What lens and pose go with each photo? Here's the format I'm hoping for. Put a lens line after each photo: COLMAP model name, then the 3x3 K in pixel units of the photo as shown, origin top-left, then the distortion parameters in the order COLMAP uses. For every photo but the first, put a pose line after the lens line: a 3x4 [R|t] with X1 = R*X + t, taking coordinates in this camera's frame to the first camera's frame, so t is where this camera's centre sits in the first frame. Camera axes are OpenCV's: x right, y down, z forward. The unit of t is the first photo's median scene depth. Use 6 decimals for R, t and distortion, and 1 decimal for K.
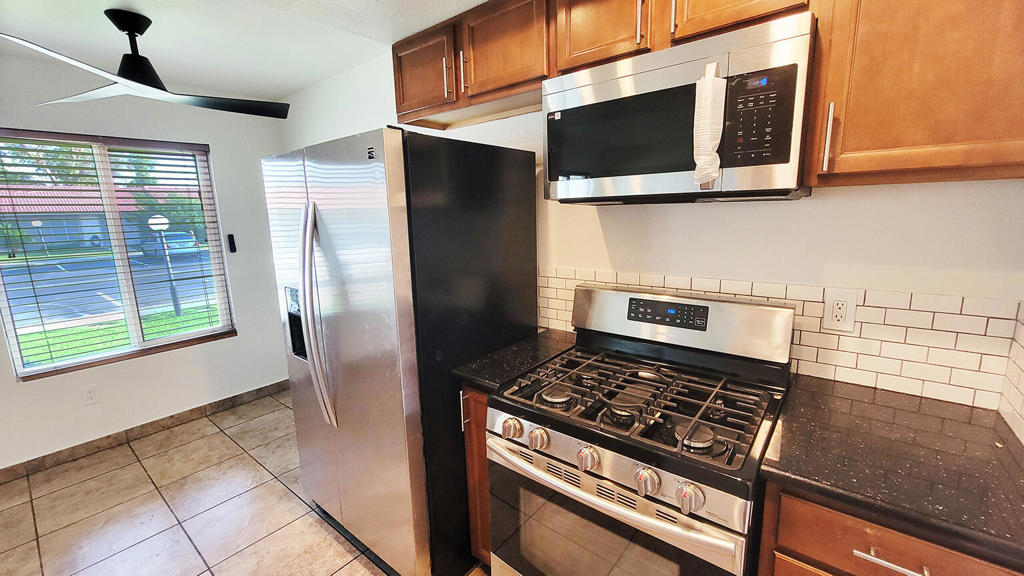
lens RADIAL K [[420.5, 0, 512.0], [0, 420.5, 288.0], [0, 0, 1]] dist [-0.007325, 0.003808]
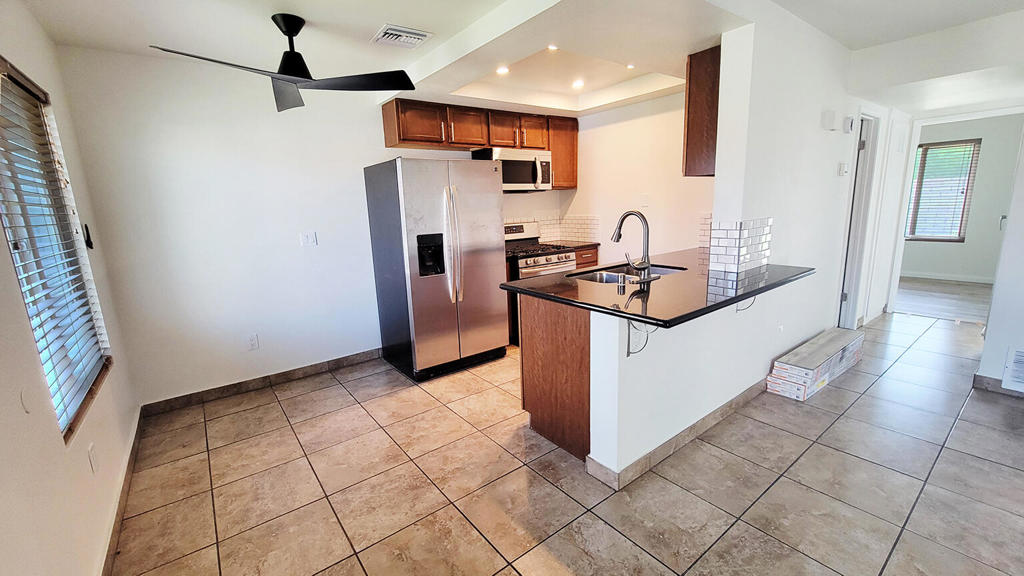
lens RADIAL K [[420.5, 0, 512.0], [0, 420.5, 288.0], [0, 0, 1]] dist [-0.007325, 0.003808]
pose [[0.232550, -0.173657, 0.956956, -2.775101], [0.207649, 0.970109, 0.125583, 0.092190], [-0.950159, 0.169506, 0.261658, 0.300669]]
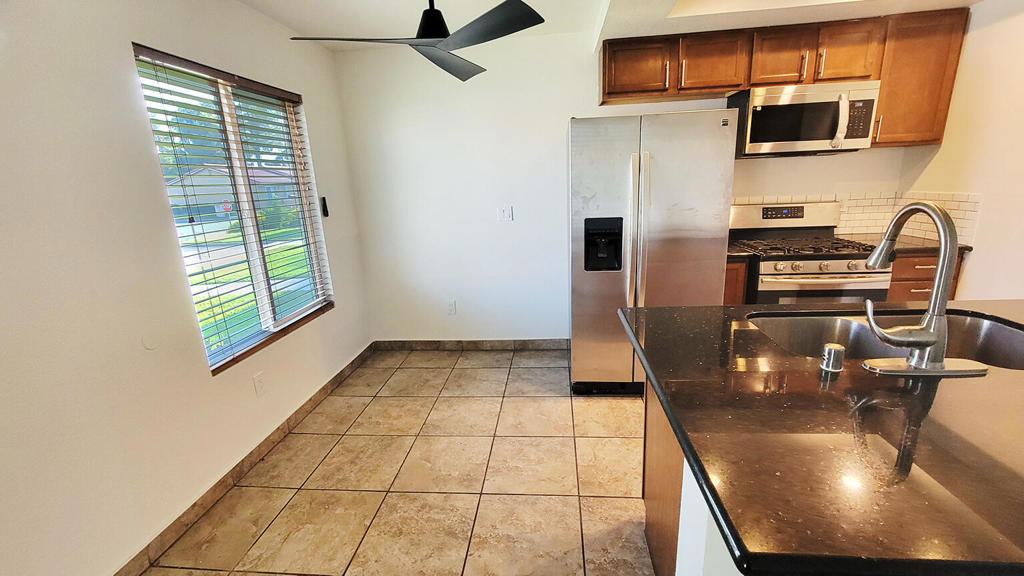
lens RADIAL K [[420.5, 0, 512.0], [0, 420.5, 288.0], [0, 0, 1]] dist [-0.007325, 0.003808]
pose [[0.834892, -0.143895, 0.531272, -1.939733], [0.120978, 0.989593, 0.077915, 0.109858], [-0.536954, -0.000779, 0.843611, -0.000007]]
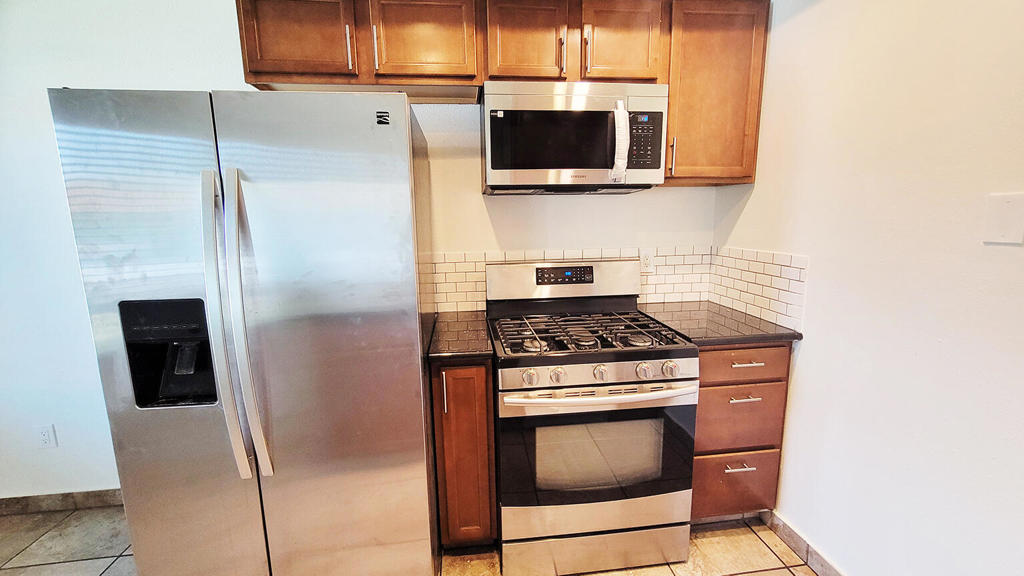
lens RADIAL K [[420.5, 0, 512.0], [0, 420.5, 288.0], [0, 0, 1]] dist [-0.007325, 0.003808]
pose [[0.695543, -0.107240, 0.710437, -0.752321], [0.128978, 0.991372, 0.023374, 0.049515], [-0.706814, 0.075373, 0.703373, 0.184612]]
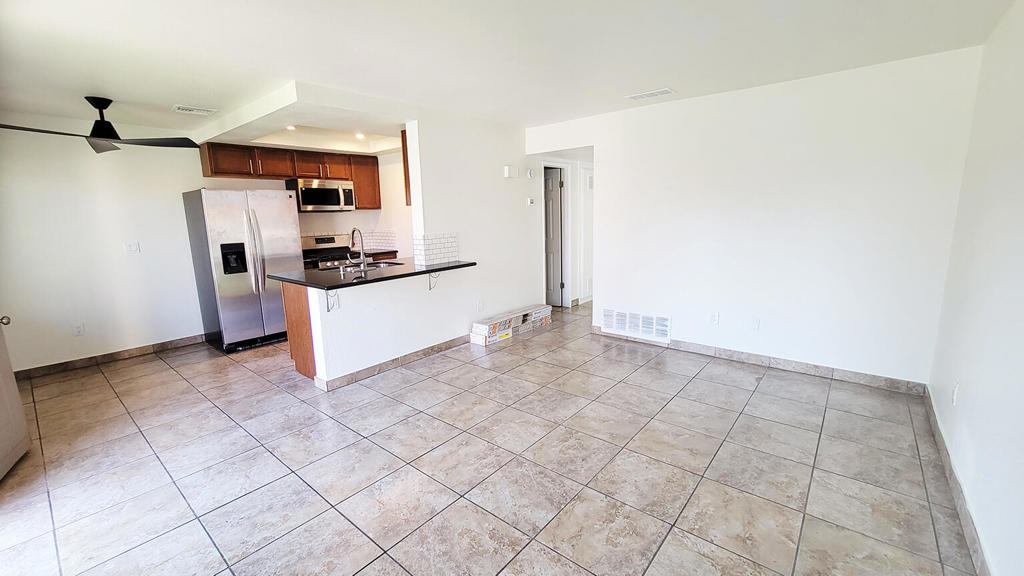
lens RADIAL K [[420.5, 0, 512.0], [0, 420.5, 288.0], [0, 0, 1]] dist [-0.007325, 0.003808]
pose [[0.015849, -0.147951, 0.988868, -3.753472], [0.207914, 0.967862, 0.141475, 0.315536], [-0.978019, 0.203357, 0.046101, -0.843988]]
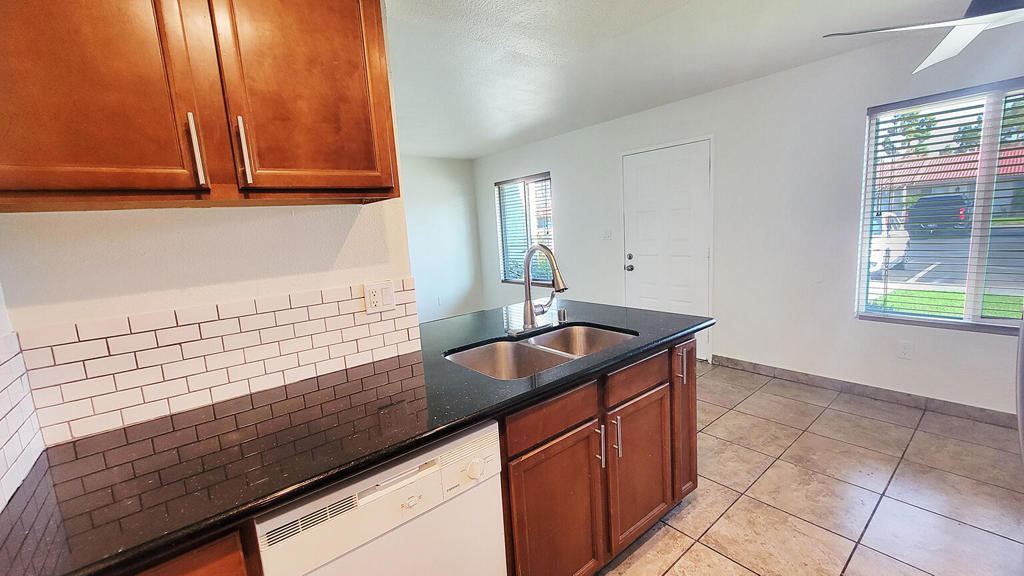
lens RADIAL K [[420.5, 0, 512.0], [0, 420.5, 288.0], [0, 0, 1]] dist [-0.007325, 0.003808]
pose [[-0.202657, 0.191800, -0.960283, 0.330944], [-0.106378, 0.970516, 0.216294, -0.034590], [0.973455, 0.145986, -0.176279, 0.393203]]
